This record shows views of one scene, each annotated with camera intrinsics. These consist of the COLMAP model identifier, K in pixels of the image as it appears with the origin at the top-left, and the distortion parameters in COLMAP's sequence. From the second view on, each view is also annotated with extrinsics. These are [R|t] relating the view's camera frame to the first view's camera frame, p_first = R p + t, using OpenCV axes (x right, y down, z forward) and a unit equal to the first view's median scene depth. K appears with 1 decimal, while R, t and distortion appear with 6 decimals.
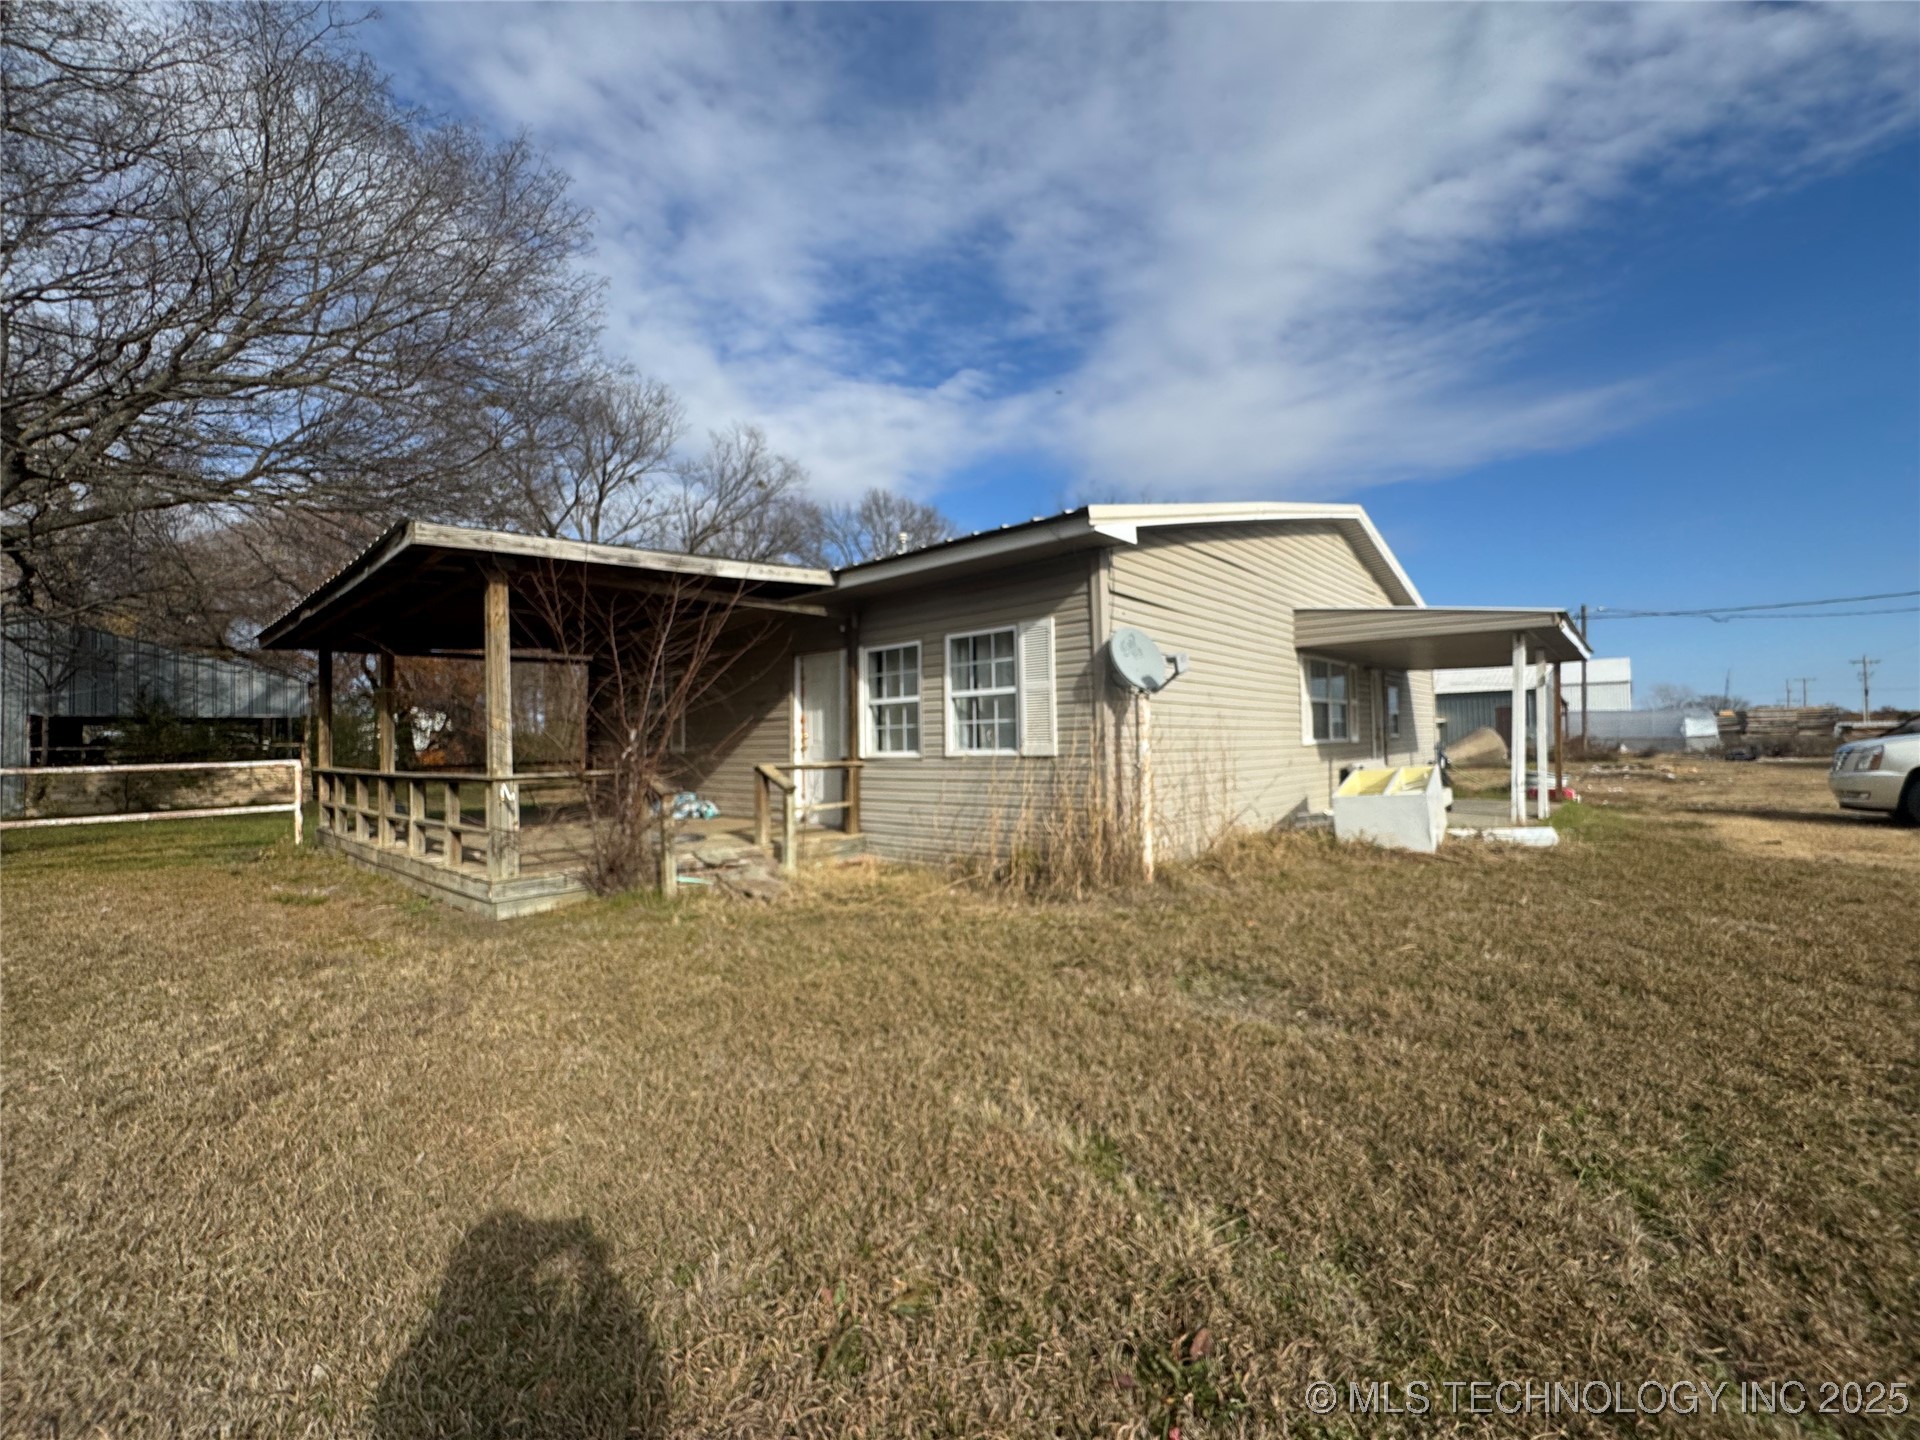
lens RADIAL K [[773.6, 0, 960.0], [0, 773.6, 720.0], [0, 0, 1]] dist [-0.000518, -0.000091]
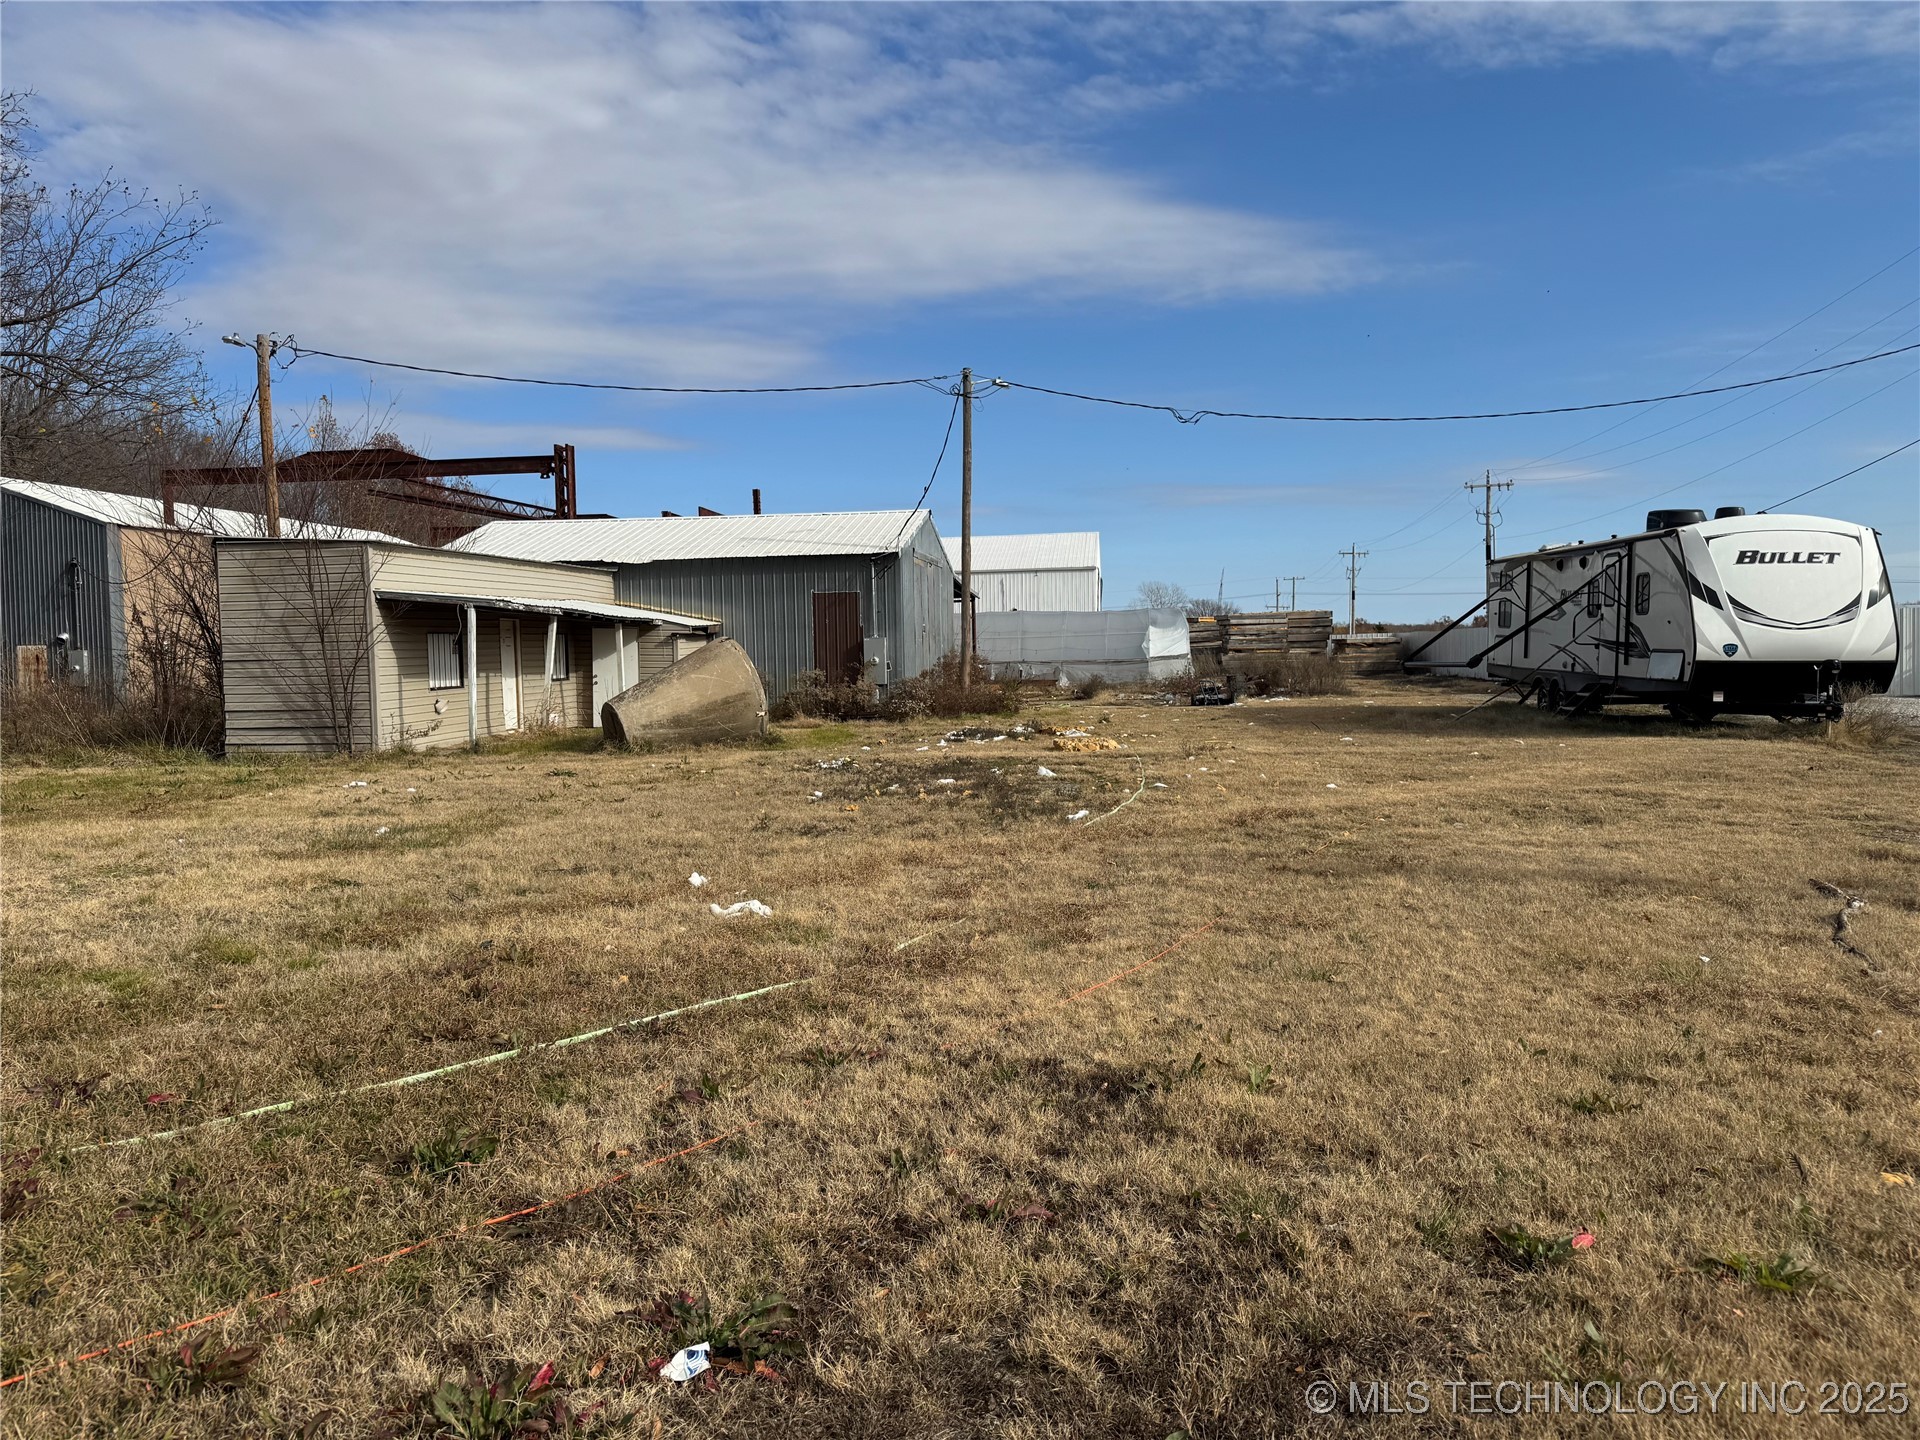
lens RADIAL K [[1354.1, 0, 960.0], [0, 1354.1, 720.0], [0, 0, 1]] dist [0.042971, -0.051807]
pose [[0.829951, -0.031309, 0.556957, 0.266623], [-0.003903, 0.998073, 0.061921, 0.005754], [-0.557822, -0.053565, 0.828230, 0.250131]]
